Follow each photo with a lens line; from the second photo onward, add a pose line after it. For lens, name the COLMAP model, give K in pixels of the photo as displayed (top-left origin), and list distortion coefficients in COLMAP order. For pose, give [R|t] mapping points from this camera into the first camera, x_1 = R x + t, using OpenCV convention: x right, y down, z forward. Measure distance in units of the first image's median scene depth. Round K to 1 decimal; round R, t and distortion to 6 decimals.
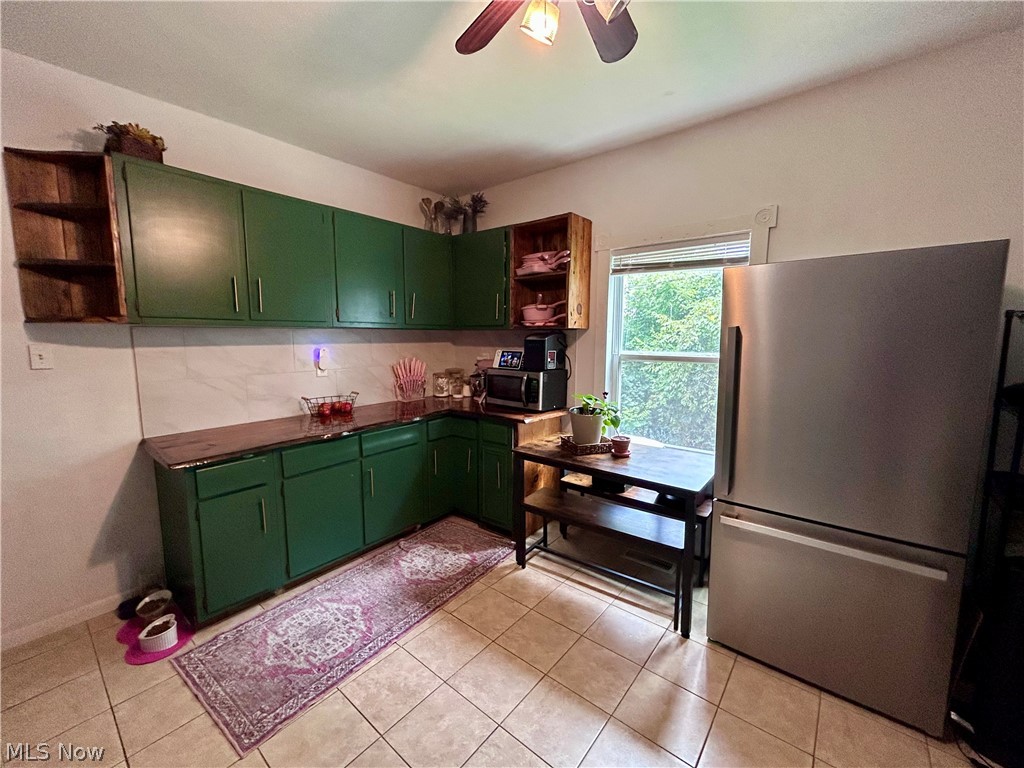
lens RADIAL K [[419.4, 0, 507.2], [0, 419.4, 384.1], [0, 0, 1]] dist [-0.000751, -0.000492]
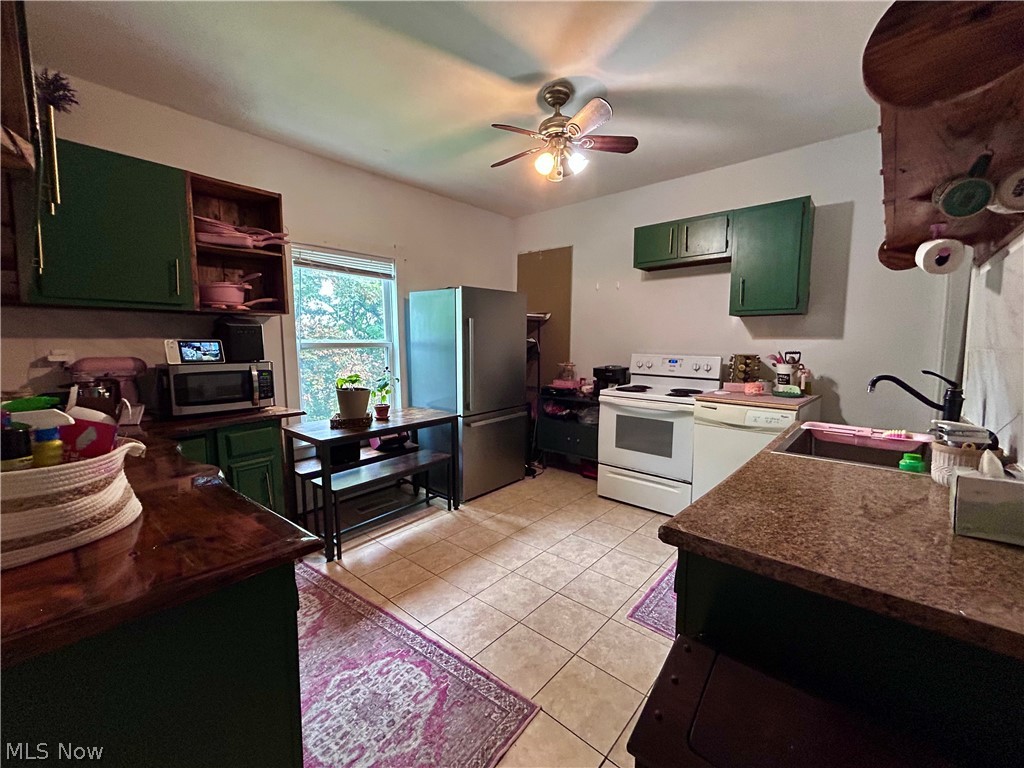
lens RADIAL K [[428.2, 0, 509.9], [0, 428.2, 385.1], [0, 0, 1]] dist [-0.001888, 0.001097]
pose [[0.014840, -0.101513, 0.994724, -0.981658], [0.127387, 0.986918, 0.098816, -0.008022], [-0.991742, 0.125249, 0.027578, 0.576879]]
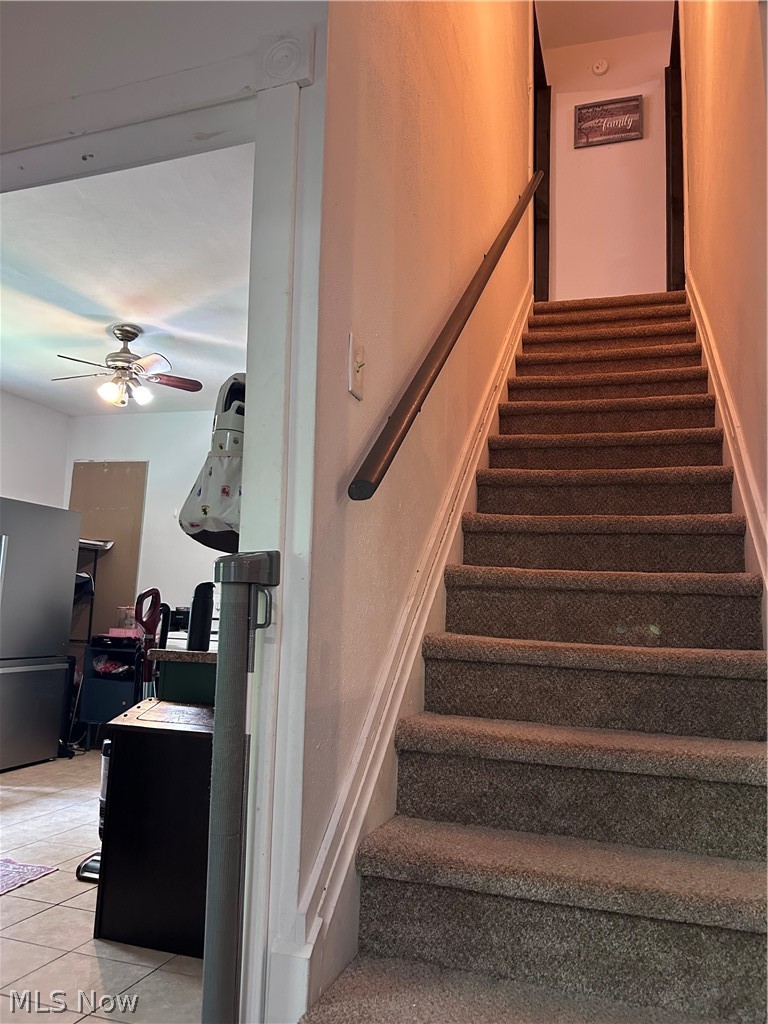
lens RADIAL K [[728.7, 0, 384.0], [0, 728.7, 512.0], [0, 0, 1]] dist [-0.000733, 0.000261]
pose [[-0.405325, 0.109731, 0.907563, -1.780246], [0.081157, 0.993169, -0.083836, 0.081095], [-0.910563, 0.039674, -0.411462, 0.588855]]
